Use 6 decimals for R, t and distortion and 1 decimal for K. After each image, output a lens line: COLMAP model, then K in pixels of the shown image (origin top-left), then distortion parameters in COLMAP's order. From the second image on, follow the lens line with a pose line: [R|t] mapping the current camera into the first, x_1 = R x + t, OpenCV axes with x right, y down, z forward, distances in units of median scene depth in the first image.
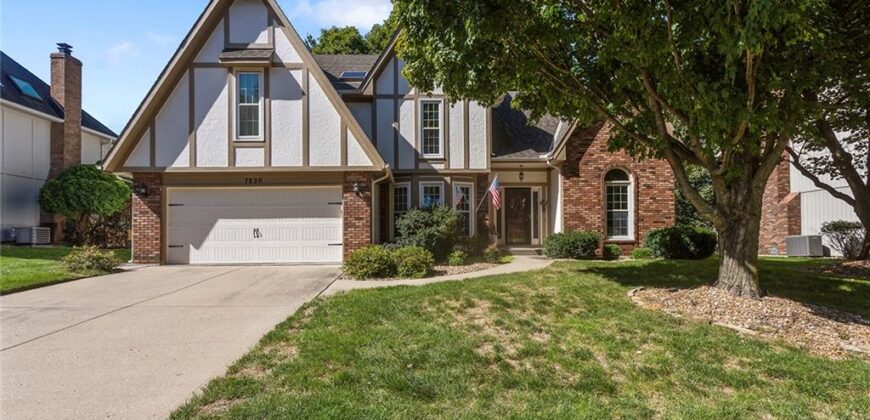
lens RADIAL K [[426.5, 0, 435.0], [0, 426.5, 231.1], [0, 0, 1]] dist [-0.004384, -0.000055]
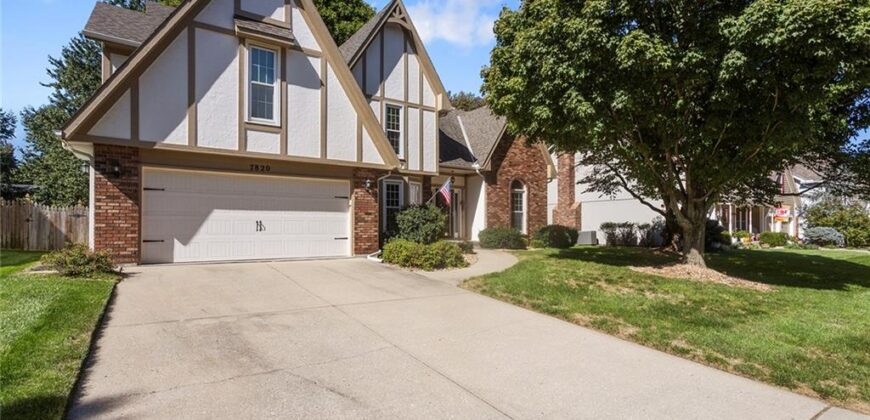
lens RADIAL K [[410.7, 0, 435.3], [0, 410.7, 220.4], [0, 0, 1]] dist [0.002497, 0.000172]
pose [[0.852412, 0.022284, 0.522396, -0.560843], [-0.021775, 0.999738, -0.007114, -0.009161], [-0.522418, -0.005311, 0.852673, 0.061547]]
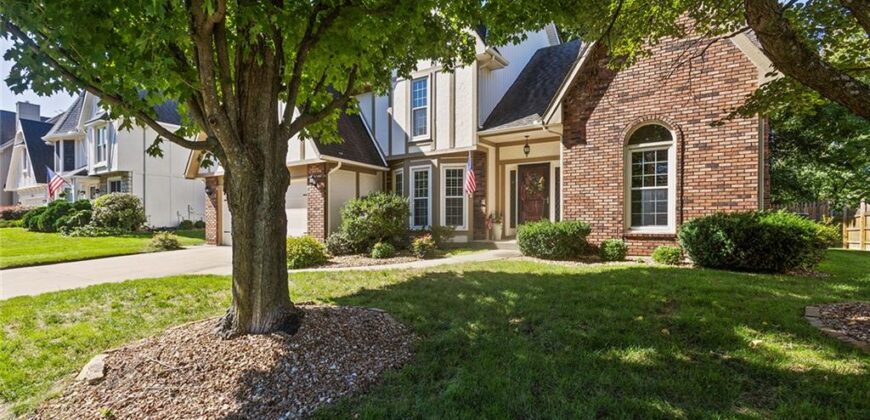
lens RADIAL K [[426.5, 0, 435.0], [0, 426.5, 231.1], [0, 0, 1]] dist [-0.004384, -0.000055]
pose [[0.803045, 0.015694, -0.595711, 0.693449], [0.008664, 0.999240, 0.038004, -0.011849], [0.595855, -0.035680, 0.802299, 0.332023]]
